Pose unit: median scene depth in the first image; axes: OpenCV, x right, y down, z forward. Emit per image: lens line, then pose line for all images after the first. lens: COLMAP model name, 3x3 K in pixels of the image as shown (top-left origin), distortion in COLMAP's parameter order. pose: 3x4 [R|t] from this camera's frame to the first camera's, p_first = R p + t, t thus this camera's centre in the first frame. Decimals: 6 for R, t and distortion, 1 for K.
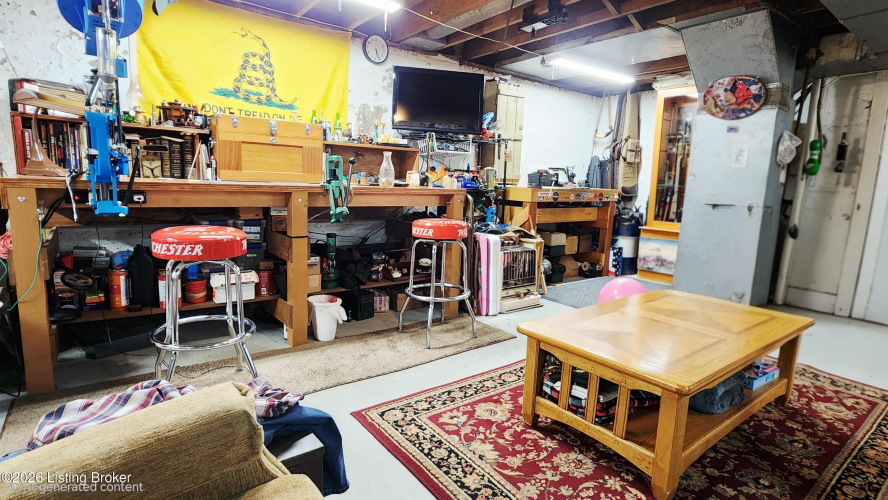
lens RADIAL K [[456.8, 0, 446.6], [0, 456.8, 249.1], [0, 0, 1]] dist [0.002080, 0.001093]
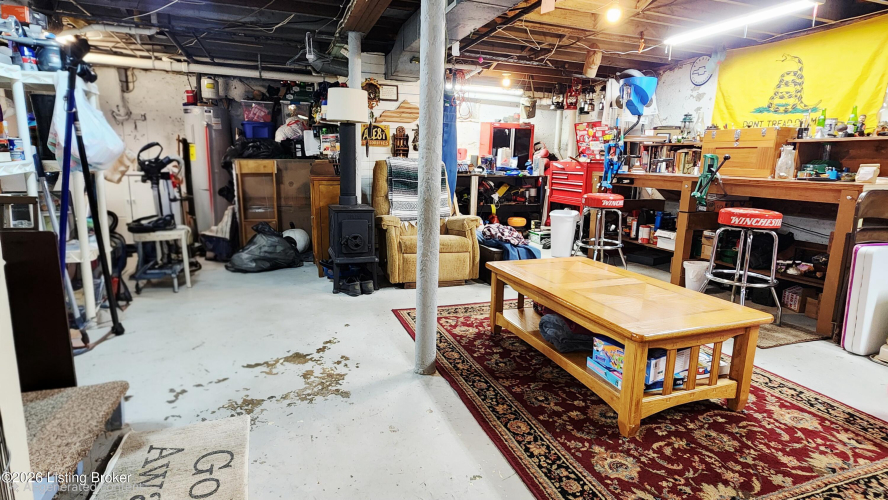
lens RADIAL K [[456.8, 0, 446.6], [0, 456.8, 249.1], [0, 0, 1]] dist [0.002080, 0.001093]
pose [[-0.303928, 0.133695, -0.943268, 1.227218], [-0.177888, 0.964727, 0.194054, -0.057583], [0.935940, 0.226775, -0.269425, 0.678023]]
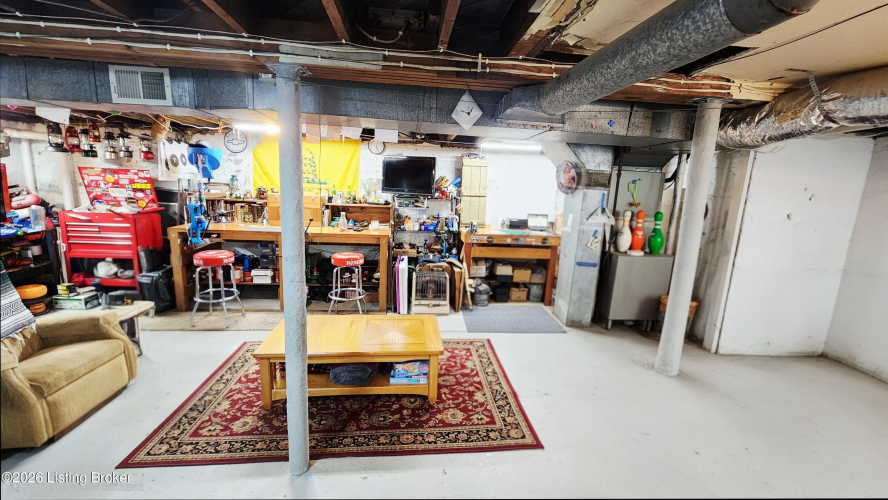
lens RADIAL K [[368.2, 0, 450.0], [0, 368.2, 247.8], [0, 0, 1]] dist [-0.000314, 0.000077]
pose [[0.854677, 0.093014, -0.510760, 1.086893], [-0.092172, 0.995376, 0.027031, -0.169102], [0.510913, 0.023975, 0.859298, -0.025305]]
